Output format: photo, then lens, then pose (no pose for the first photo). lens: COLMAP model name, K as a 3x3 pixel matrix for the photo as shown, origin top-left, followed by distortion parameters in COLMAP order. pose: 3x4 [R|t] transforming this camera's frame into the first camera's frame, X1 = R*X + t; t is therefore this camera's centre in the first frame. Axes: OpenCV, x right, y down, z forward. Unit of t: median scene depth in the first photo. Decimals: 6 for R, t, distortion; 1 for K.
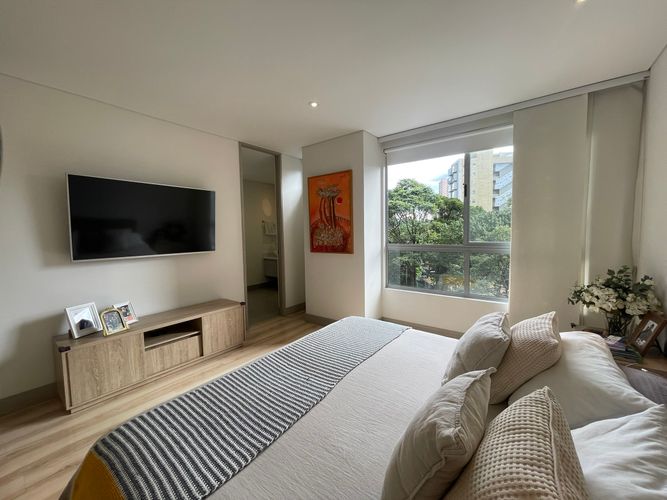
lens RADIAL K [[267.5, 0, 333.1], [0, 267.5, 248.2], [0, 0, 1]] dist [-0.003586, 0.000680]
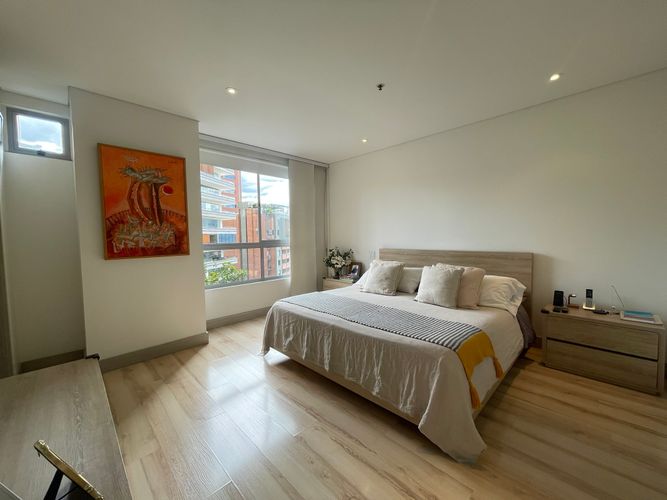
lens RADIAL K [[267.5, 0, 333.2], [0, 267.5, 249.3], [0, 0, 1]] dist [-0.003586, 0.000680]
pose [[0.139137, -0.034013, 0.989689, -0.697812], [0.077631, 0.996709, 0.023341, 0.018661], [-0.987226, 0.073583, 0.141320, 0.399137]]
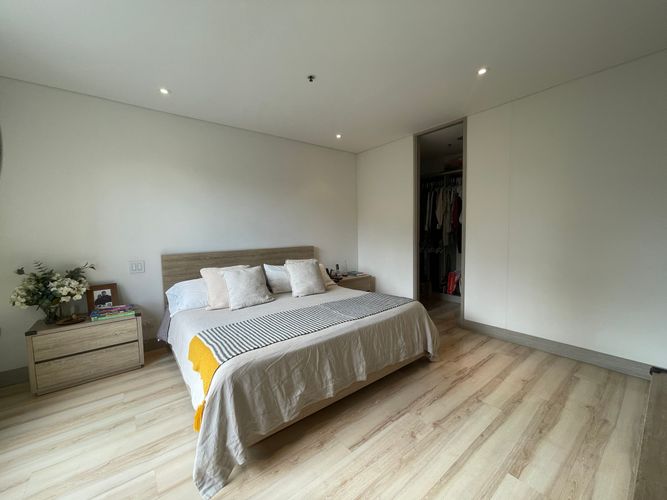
lens RADIAL K [[267.5, 0, 334.7], [0, 267.5, 250.9], [0, 0, 1]] dist [-0.003586, 0.000680]
pose [[-0.966963, 0.022003, 0.253966, -0.215808], [0.057613, 0.989353, 0.133644, -0.033240], [-0.248322, 0.143861, -0.957936, 1.003022]]
